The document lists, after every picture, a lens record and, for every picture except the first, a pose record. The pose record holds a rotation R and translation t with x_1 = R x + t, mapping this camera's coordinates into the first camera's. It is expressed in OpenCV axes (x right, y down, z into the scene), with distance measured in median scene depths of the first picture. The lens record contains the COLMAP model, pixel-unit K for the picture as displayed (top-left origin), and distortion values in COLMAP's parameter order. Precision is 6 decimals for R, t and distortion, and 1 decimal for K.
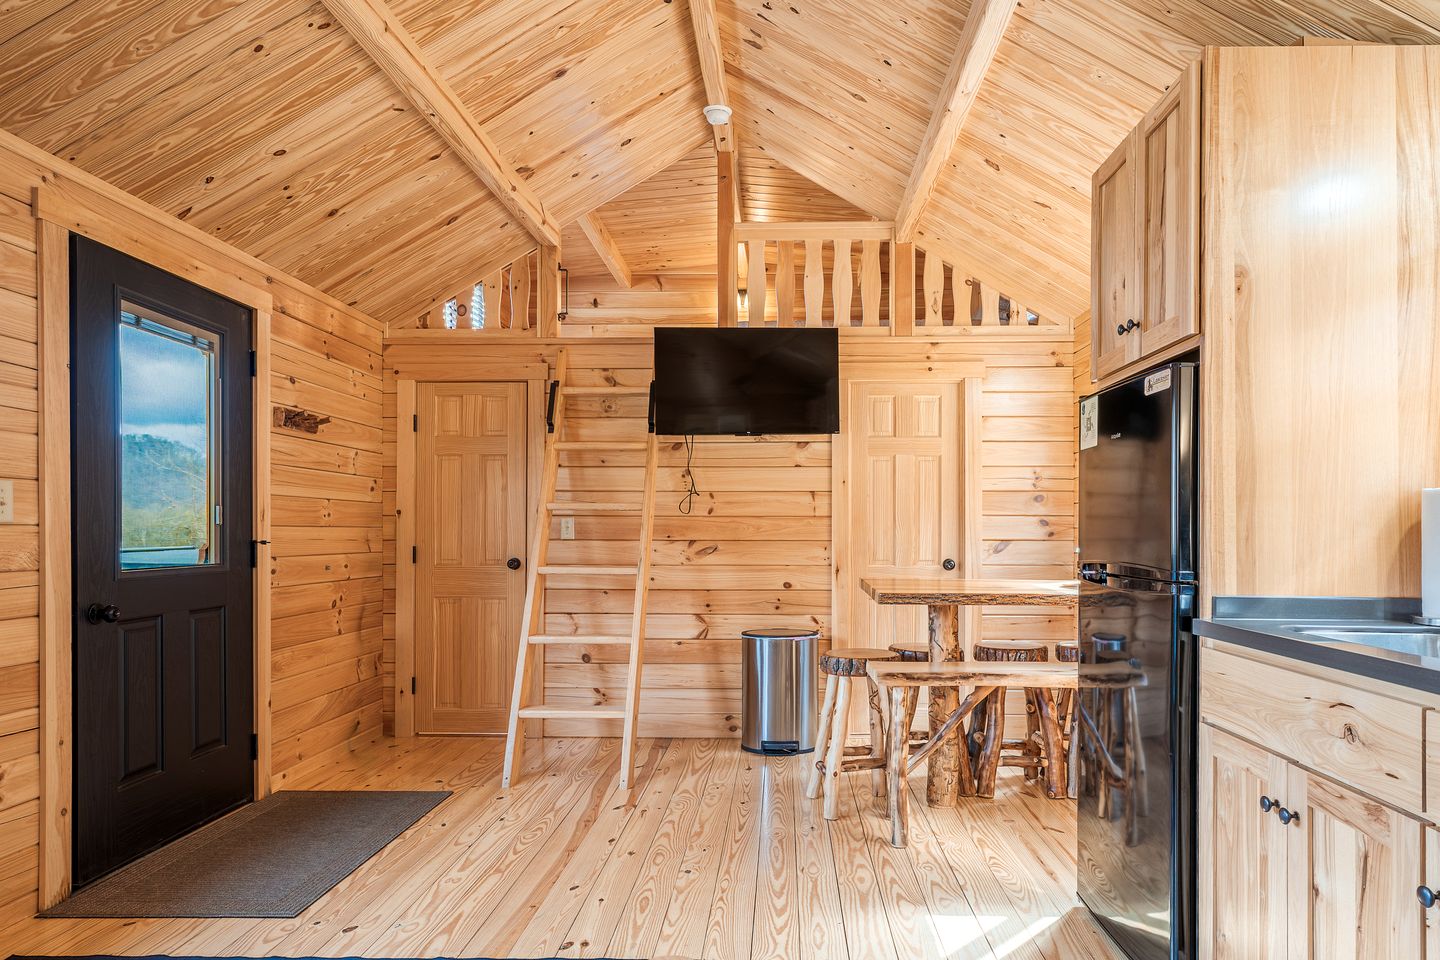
lens RADIAL K [[787.9, 0, 750.8], [0, 787.9, 495.1], [0, 0, 1]] dist [0.017563, -0.001545]
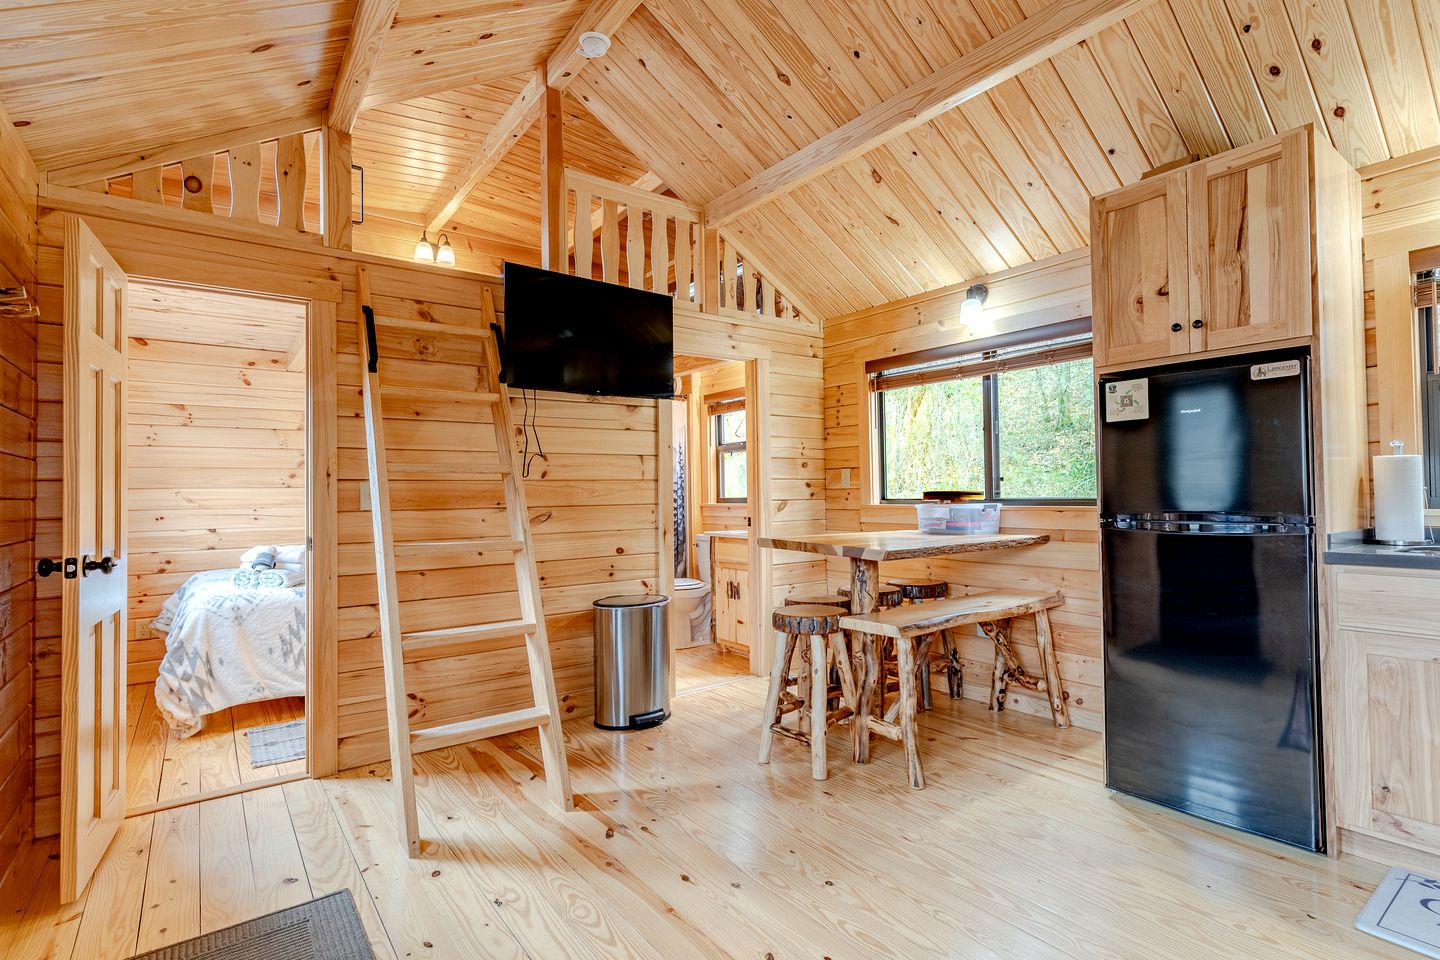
lens RADIAL K [[741.0, 0, 691.8], [0, 741.0, 474.2], [0, 0, 1]] dist [0.014425, -0.001518]
pose [[0.764747, 0.005342, 0.644308, -0.479477], [-0.000686, 0.999972, -0.007477, 0.026188], [-0.644330, 0.005276, 0.764730, 0.237090]]
